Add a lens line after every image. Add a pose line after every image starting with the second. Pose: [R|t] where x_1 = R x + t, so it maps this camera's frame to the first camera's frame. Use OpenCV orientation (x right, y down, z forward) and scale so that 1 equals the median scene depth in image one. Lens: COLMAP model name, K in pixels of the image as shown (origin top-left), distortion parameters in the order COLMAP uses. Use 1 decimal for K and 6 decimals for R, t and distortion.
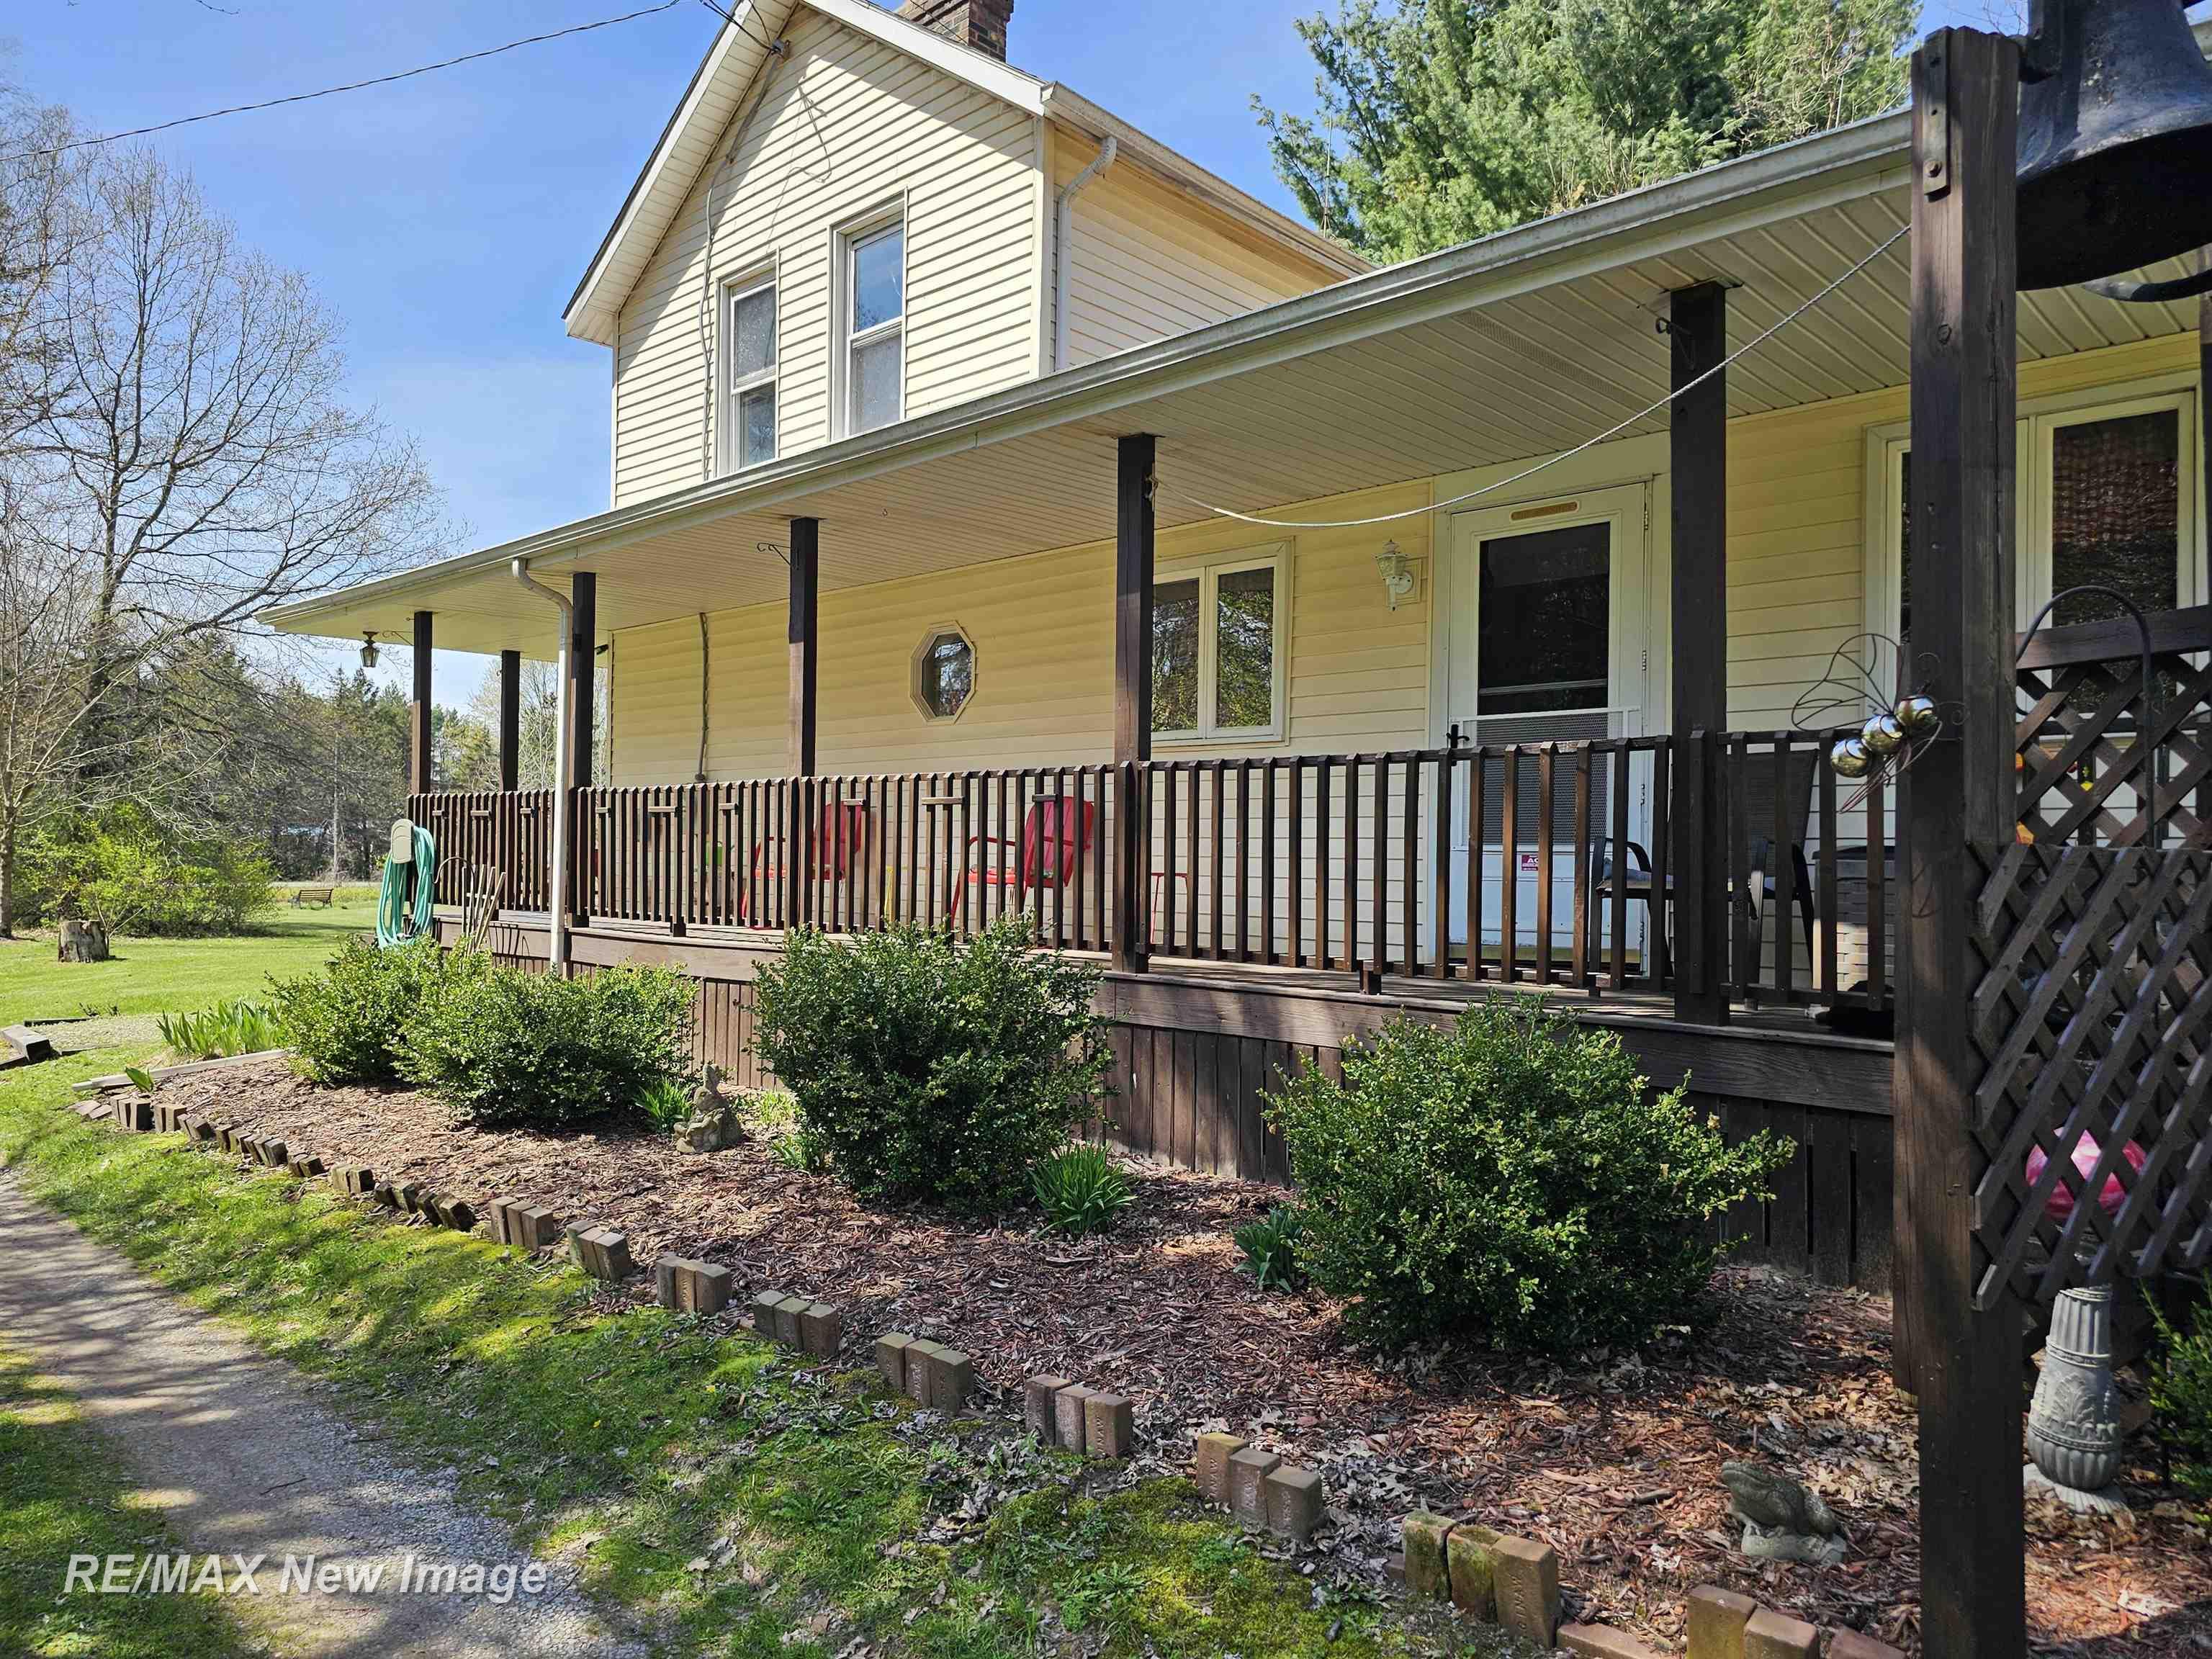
lens RADIAL K [[1481.4, 0, 1059.9], [0, 1481.4, 828.5], [0, 0, 1]] dist [0.083201, -0.078438]
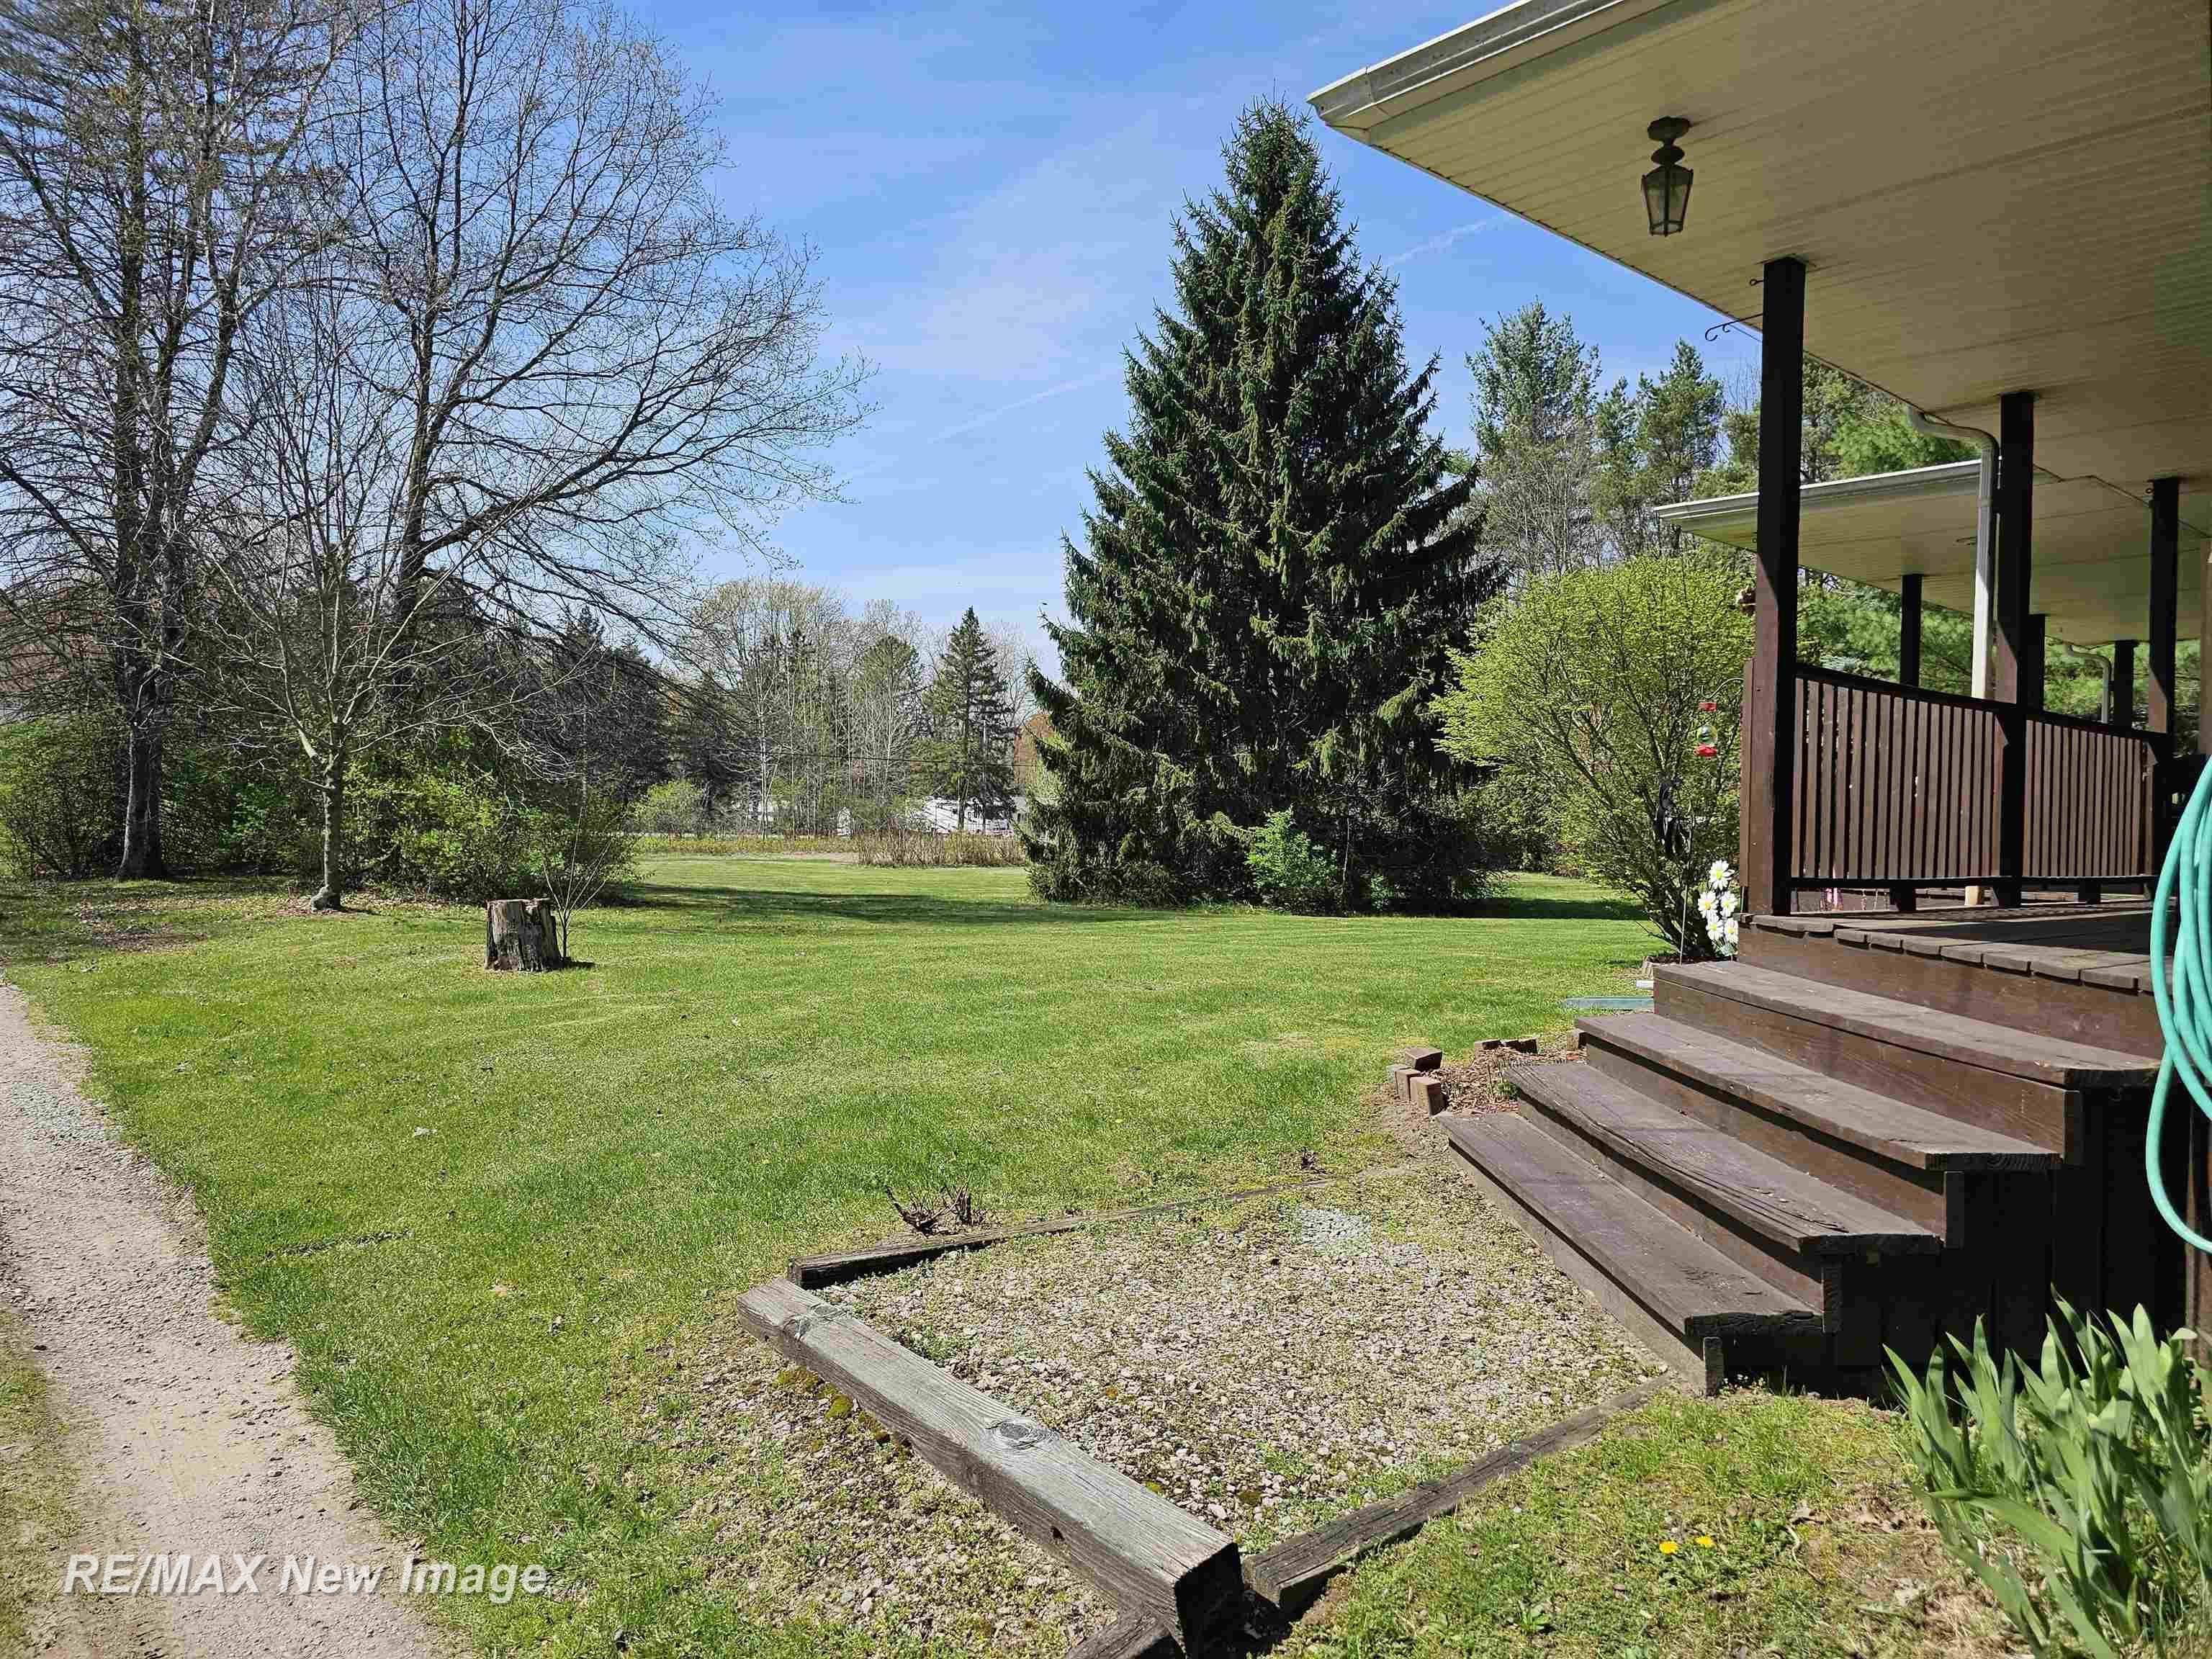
lens RADIAL K [[1481.4, 0, 1059.9], [0, 1481.4, 828.5], [0, 0, 1]] dist [0.083201, -0.078438]
pose [[0.995383, 0.013955, -0.094962, -1.117374], [-0.011278, 0.999525, 0.028668, 0.041049], [0.095317, -0.027464, 0.995068, 1.278646]]
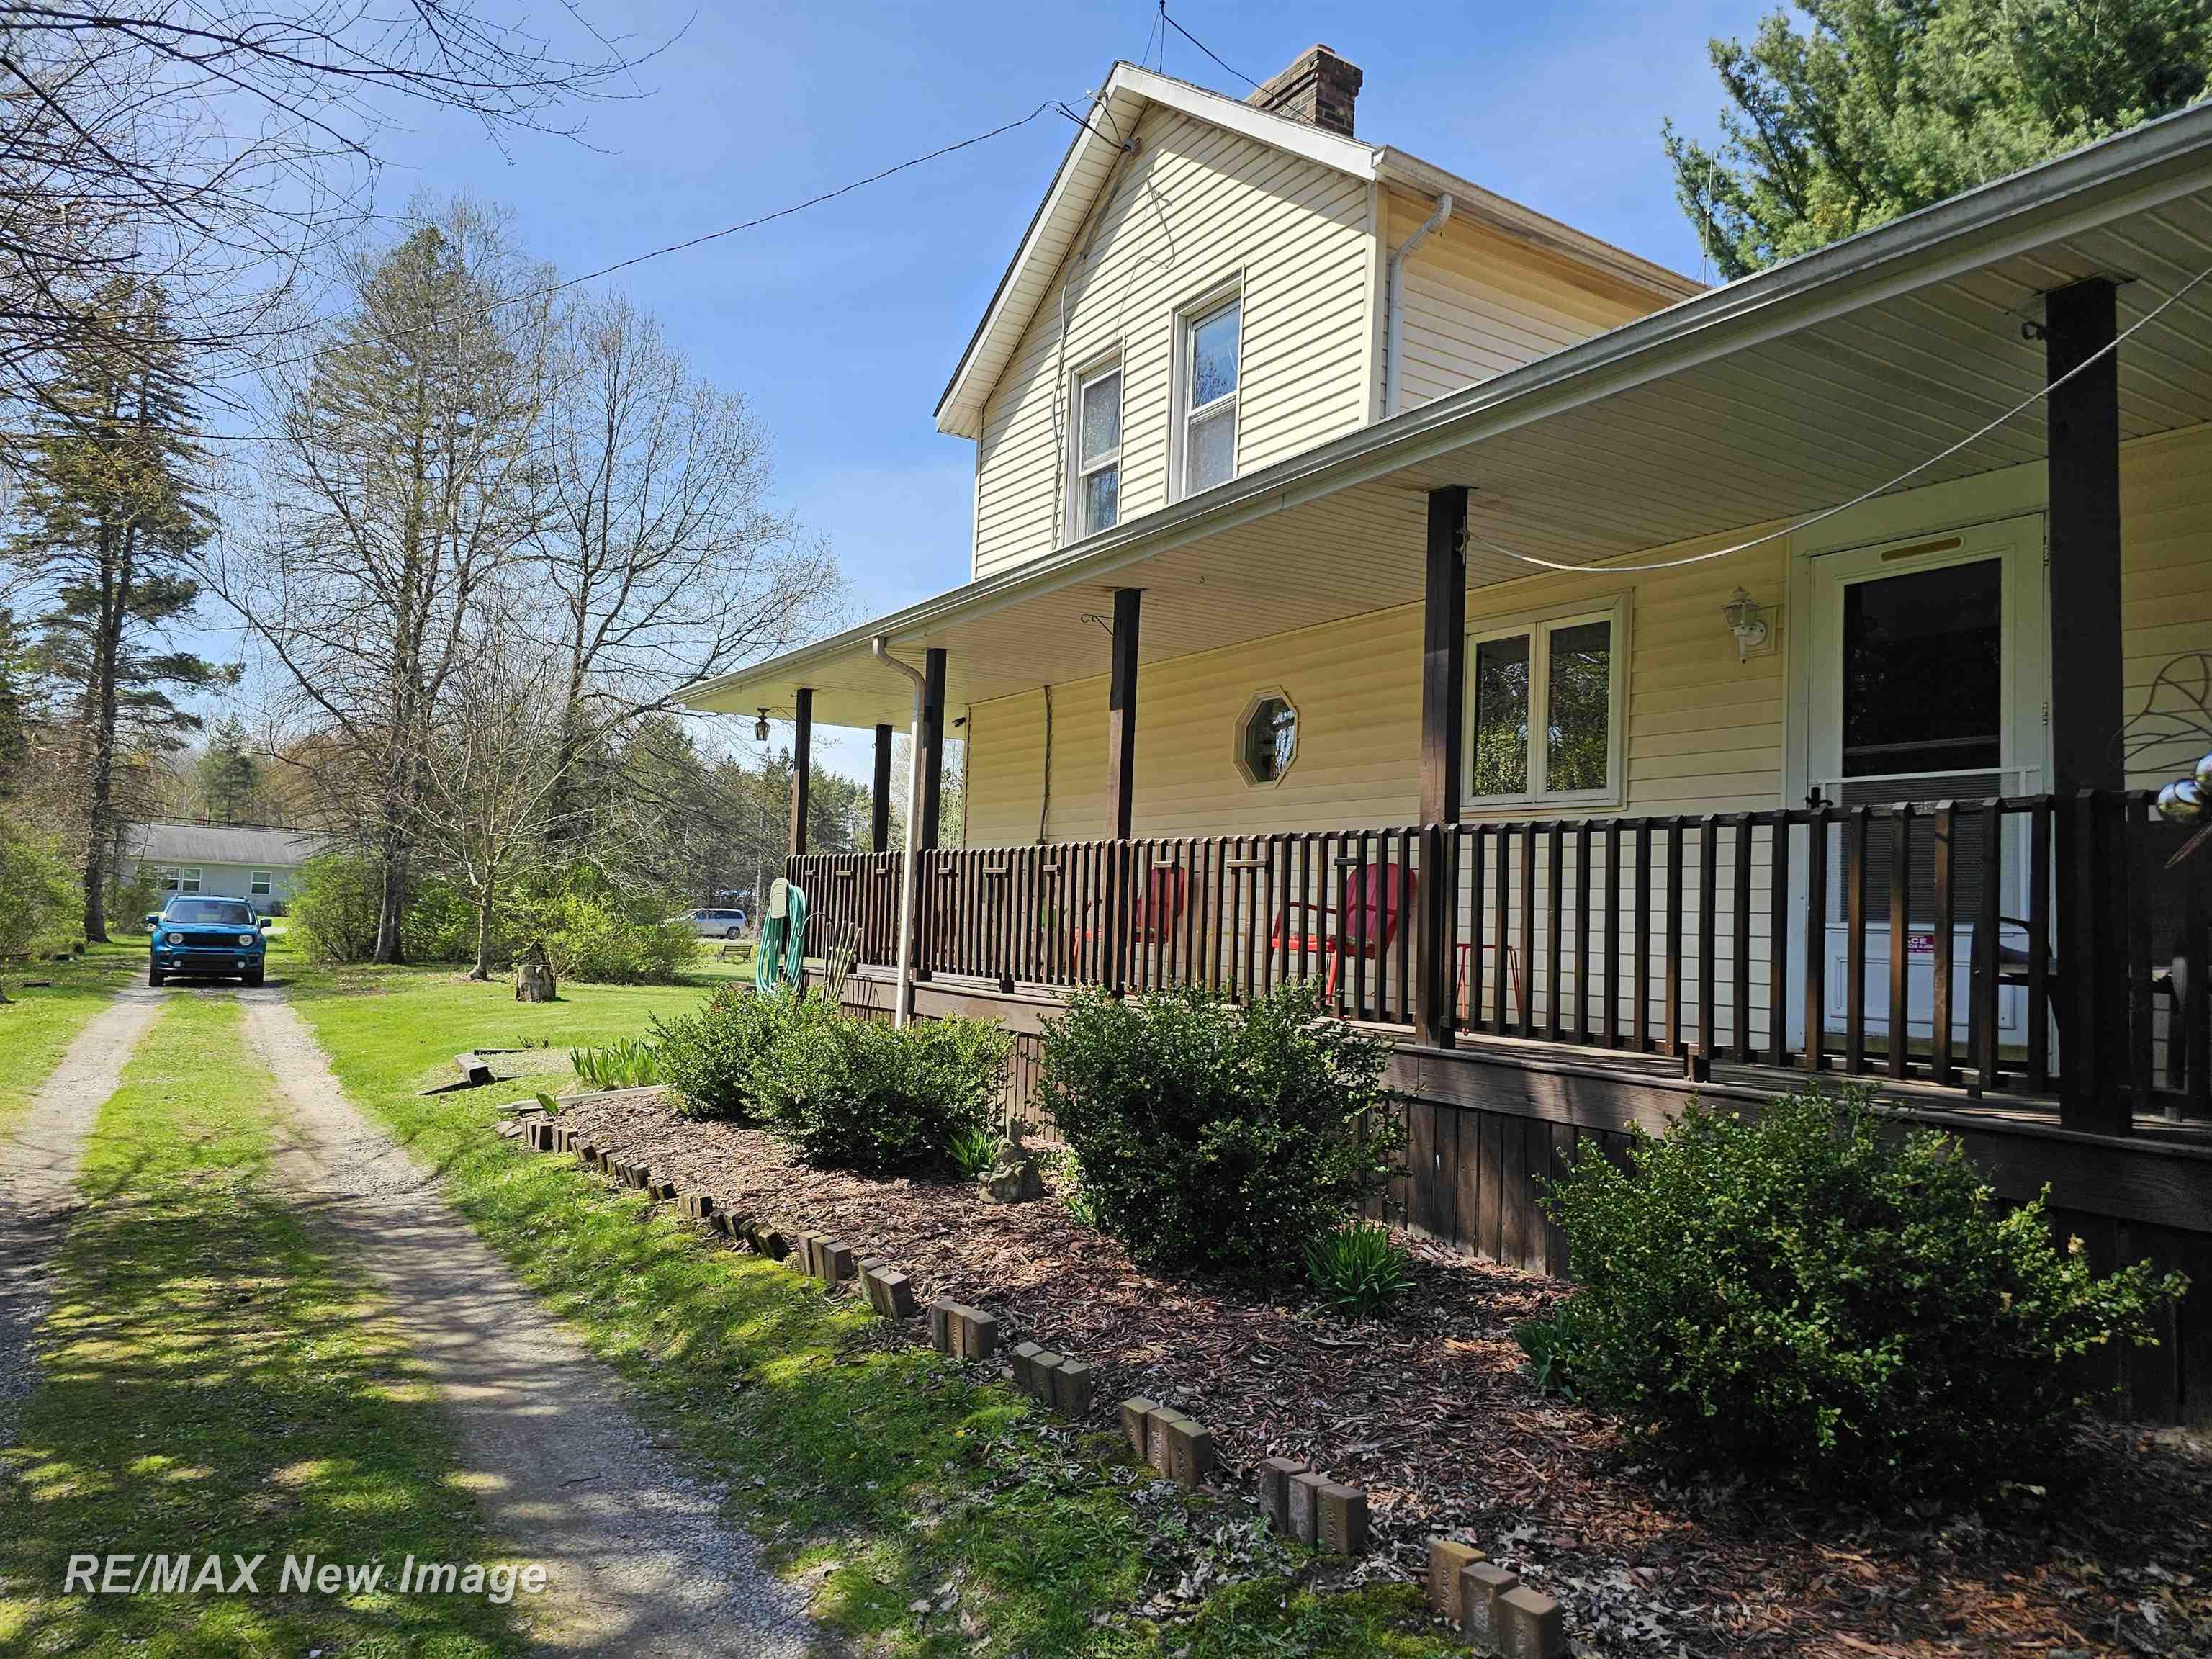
lens RADIAL K [[1477.8, 0, 1068.7], [0, 1477.8, 829.2], [0, 0, 1]] dist [0.074764, -0.052485]
pose [[0.969621, 0.009207, -0.244441, 0.048787], [-0.021253, 0.998683, -0.046689, 0.007101], [0.243689, 0.050466, 0.968540, 0.012986]]
